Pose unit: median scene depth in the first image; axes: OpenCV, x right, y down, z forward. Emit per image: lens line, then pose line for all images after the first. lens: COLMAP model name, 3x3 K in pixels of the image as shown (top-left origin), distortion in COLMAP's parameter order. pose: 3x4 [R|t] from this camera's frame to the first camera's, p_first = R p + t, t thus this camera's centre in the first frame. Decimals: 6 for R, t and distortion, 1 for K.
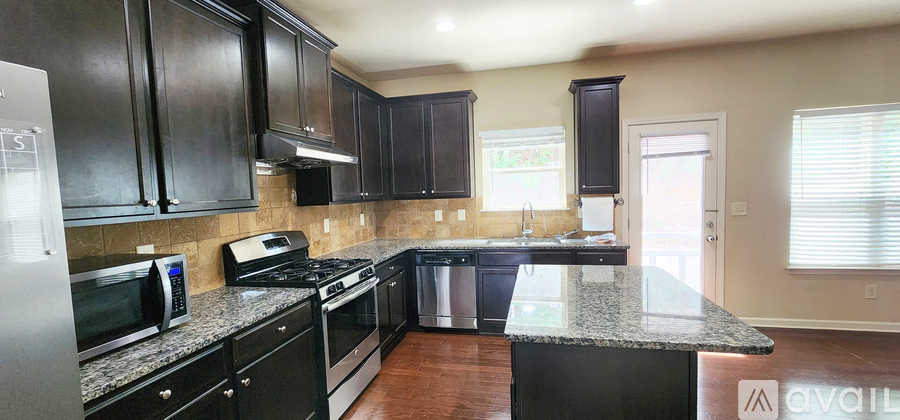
lens RADIAL K [[370.5, 0, 453.8], [0, 370.5, 213.9], [0, 0, 1]] dist [-0.001694, -0.000264]
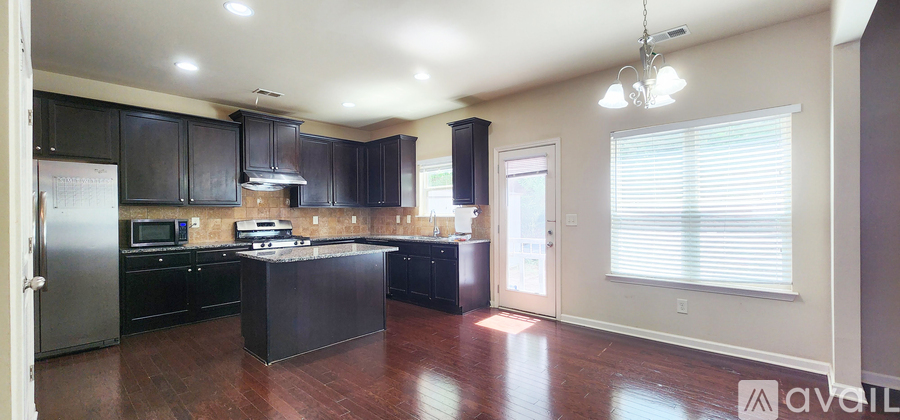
lens RADIAL K [[370.5, 0, 451.9], [0, 370.5, 211.6], [0, 0, 1]] dist [-0.001694, -0.000264]
pose [[0.868646, 0.025585, -0.494772, 1.015485], [-0.053396, 0.997683, -0.042153, 0.029495], [0.492547, 0.063035, 0.868000, -0.181611]]
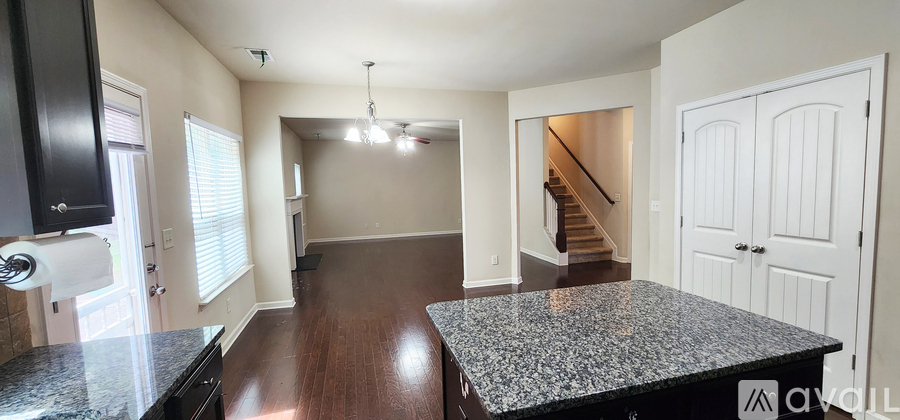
lens RADIAL K [[370.5, 0, 450.1], [0, 370.5, 213.6], [0, 0, 1]] dist [-0.001694, -0.000264]
pose [[-0.463608, -0.021930, 0.885769, -0.078316], [0.103037, 0.991577, 0.078479, -0.058544], [-0.880029, 0.127651, -0.457444, 0.843855]]
